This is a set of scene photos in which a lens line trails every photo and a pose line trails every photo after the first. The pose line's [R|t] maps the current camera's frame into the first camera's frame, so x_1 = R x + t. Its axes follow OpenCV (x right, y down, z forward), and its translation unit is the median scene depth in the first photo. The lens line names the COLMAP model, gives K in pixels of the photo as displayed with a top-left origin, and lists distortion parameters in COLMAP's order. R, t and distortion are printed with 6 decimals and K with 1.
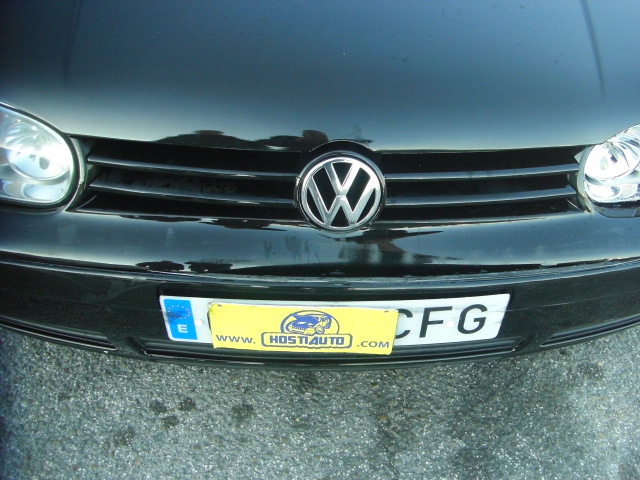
lens RADIAL K [[717.7, 0, 372.7], [0, 717.7, 251.2], [0, 0, 1]] dist [-0.180558, 0.141510]
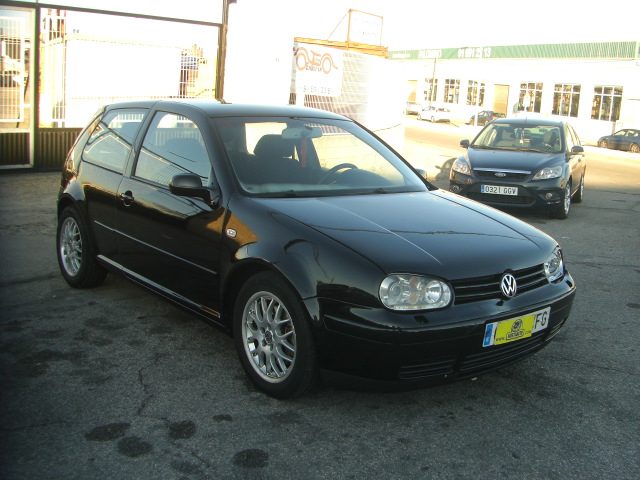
lens RADIAL K [[717.7, 0, 372.7], [0, 717.7, 251.2], [0, 0, 1]] dist [-0.180558, 0.141510]
pose [[0.777000, -0.148601, 0.611709, -2.377492], [0.426485, 0.839005, -0.337908, 0.594026], [-0.463013, 0.523439, 0.715283, -1.082359]]
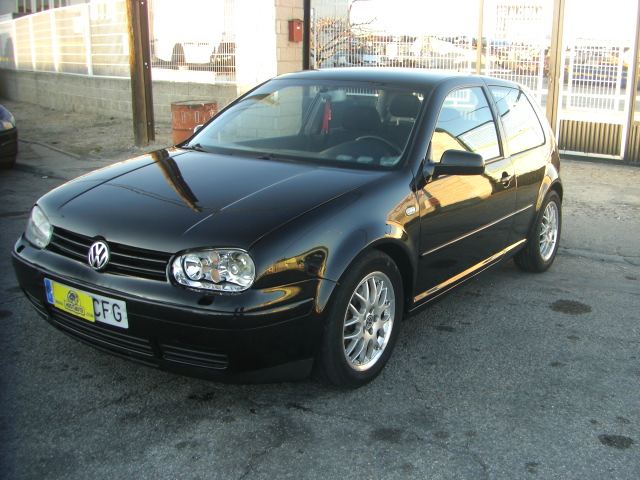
lens RADIAL K [[717.7, 0, 372.7], [0, 717.7, 251.2], [0, 0, 1]] dist [-0.180558, 0.141510]
pose [[0.816483, 0.105678, -0.567616, 2.262140], [-0.382134, 0.835879, -0.394056, 0.546104], [0.432816, 0.538645, 0.722864, -0.504464]]
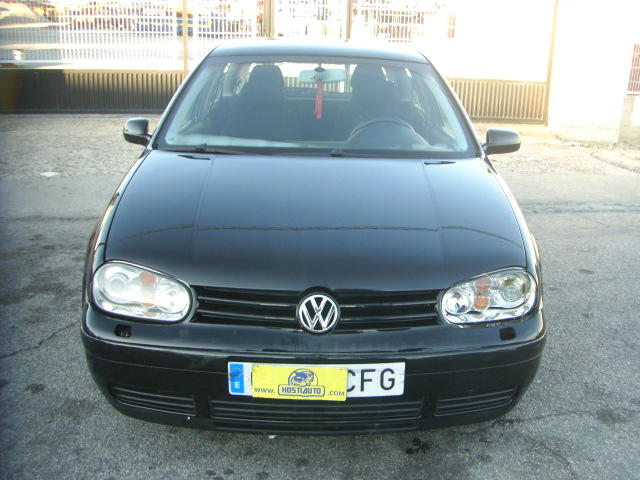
lens RADIAL K [[717.7, 0, 372.7], [0, 717.7, 251.2], [0, 0, 1]] dist [-0.180558, 0.141510]
pose [[0.999514, -0.031086, -0.002400, 0.116561], [0.026816, 0.896363, -0.442509, 0.642674], [0.015907, 0.442230, 0.896761, -0.884872]]
